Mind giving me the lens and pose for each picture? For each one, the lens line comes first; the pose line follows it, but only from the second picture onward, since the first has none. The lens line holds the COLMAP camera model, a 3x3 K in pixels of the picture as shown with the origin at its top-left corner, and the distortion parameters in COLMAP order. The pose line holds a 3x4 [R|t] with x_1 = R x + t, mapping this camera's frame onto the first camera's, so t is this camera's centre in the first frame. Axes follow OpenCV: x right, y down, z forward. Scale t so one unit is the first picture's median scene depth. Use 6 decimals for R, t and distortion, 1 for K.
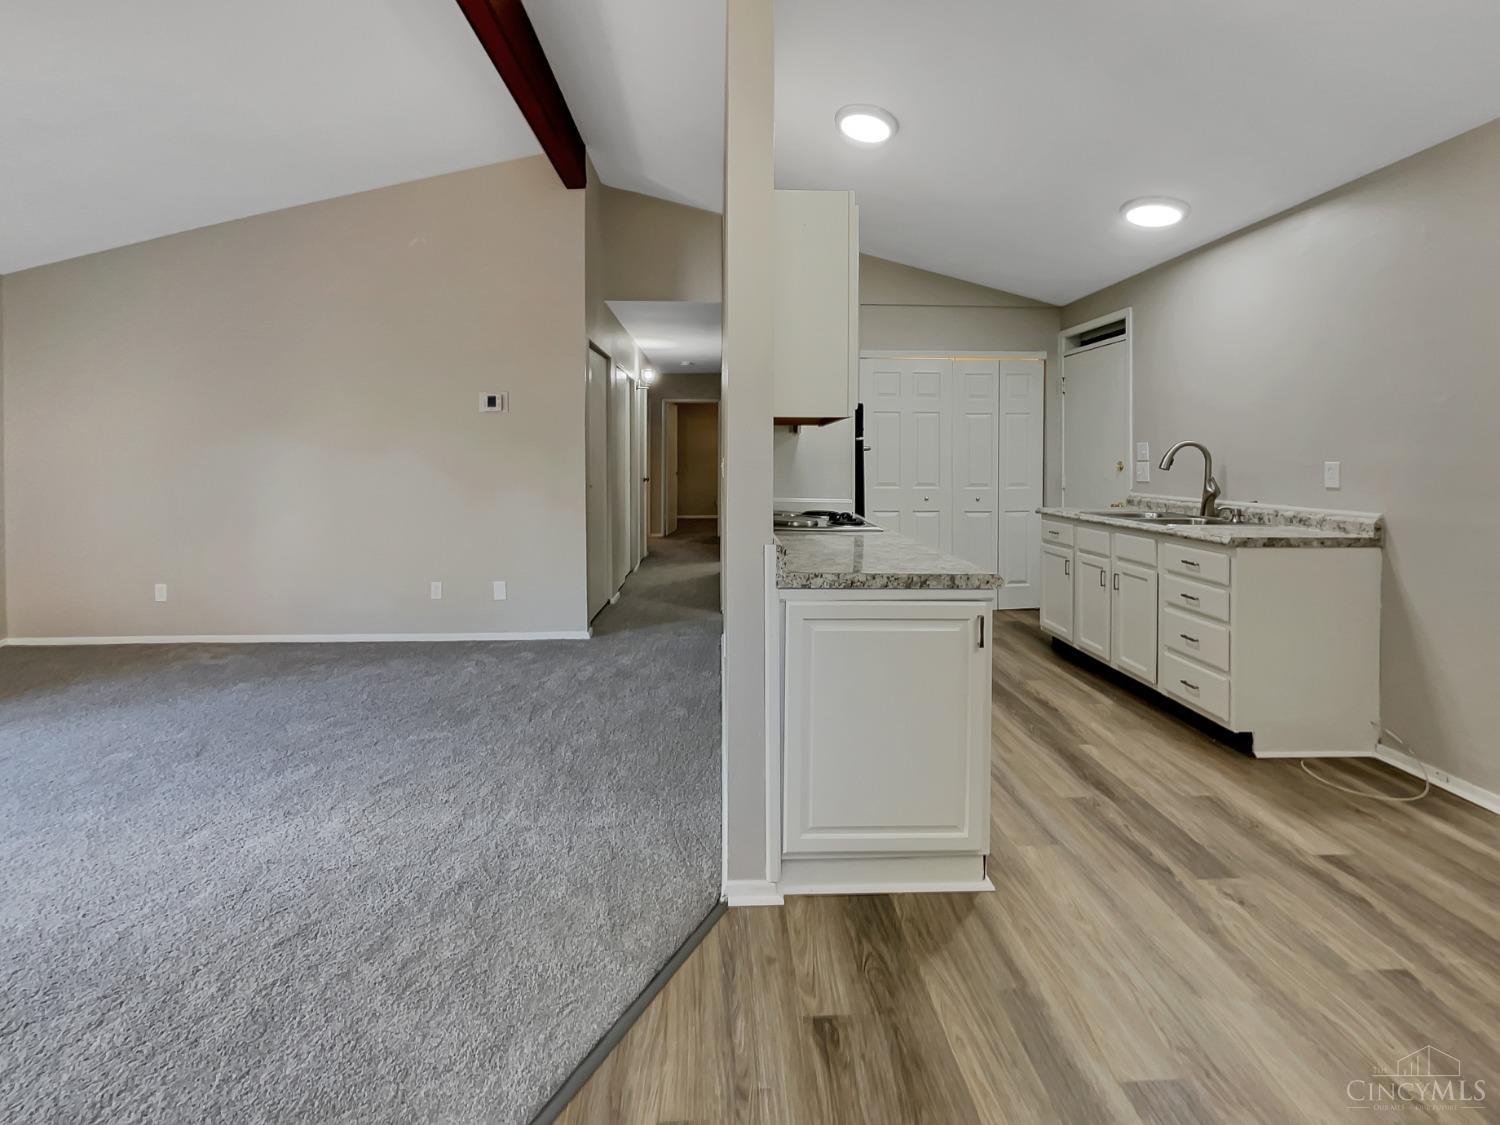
lens RADIAL K [[608.2, 0, 750.0], [0, 608.2, 562.5], [0, 0, 1]] dist [0.003467, 0.000396]
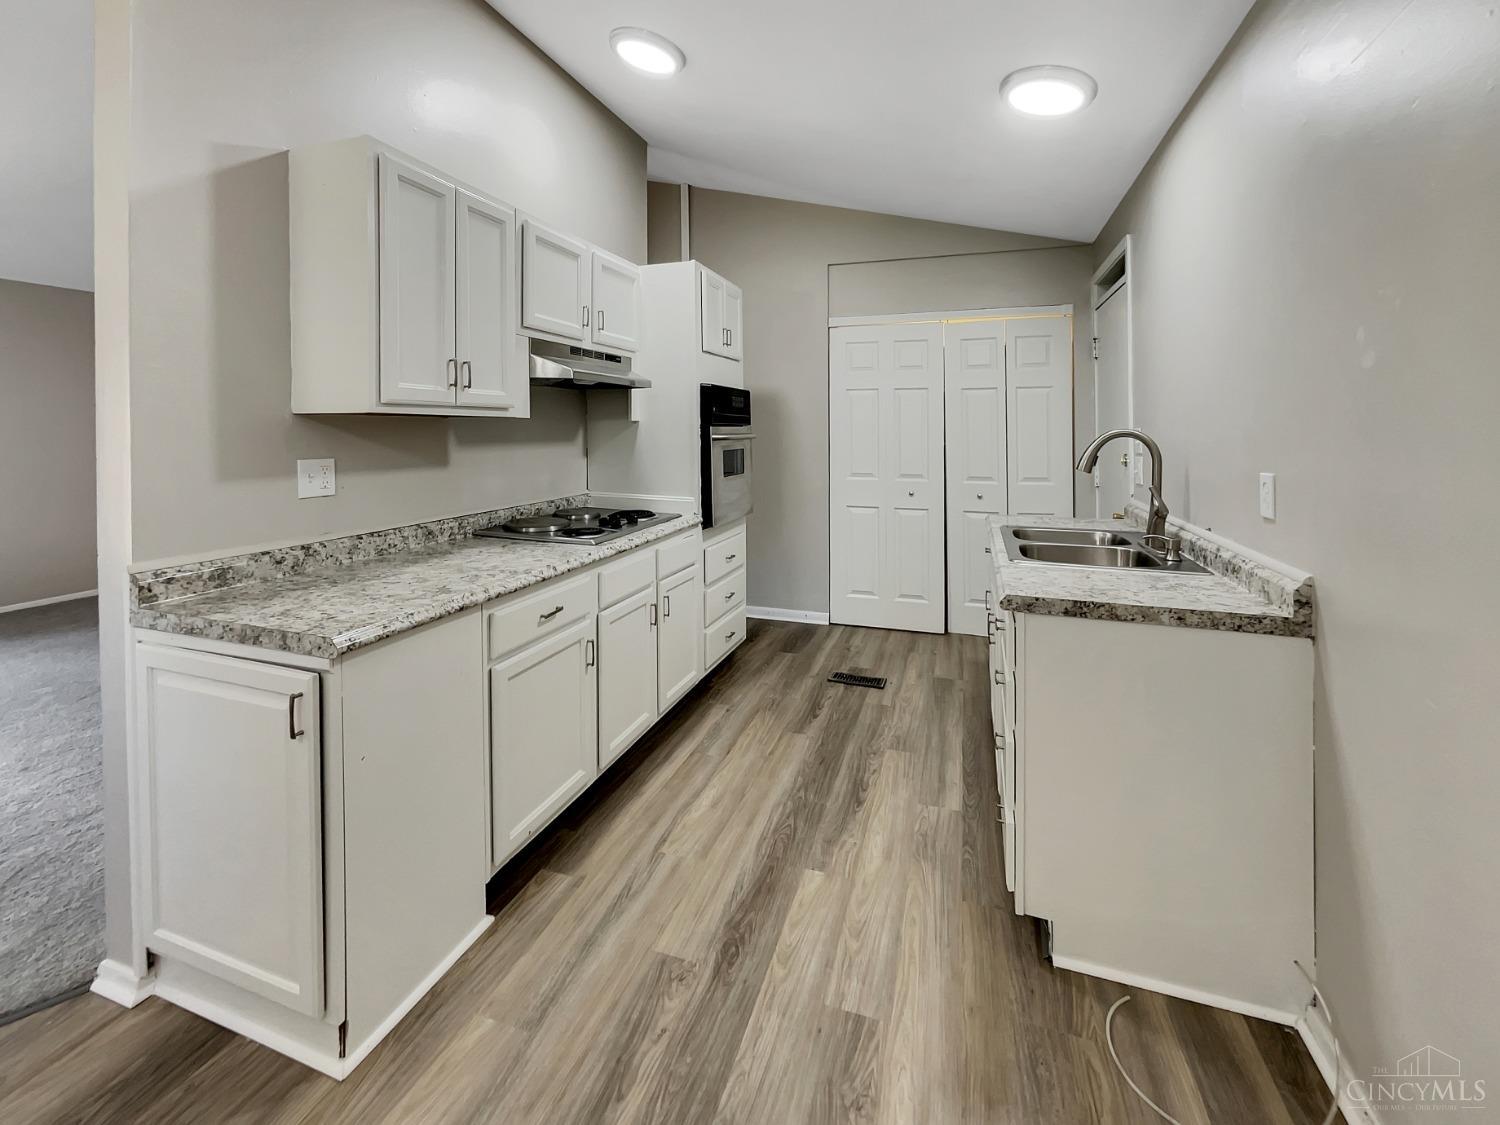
lens RADIAL K [[603.2, 0, 750.5], [0, 603.2, 529.0], [0, 0, 1]] dist [0.001741, 0.000238]
pose [[0.939808, 0.051821, -0.337750, 0.750164], [-0.056020, 0.998426, -0.002690, -0.090387], [0.337079, 0.021449, 0.941232, 0.344064]]
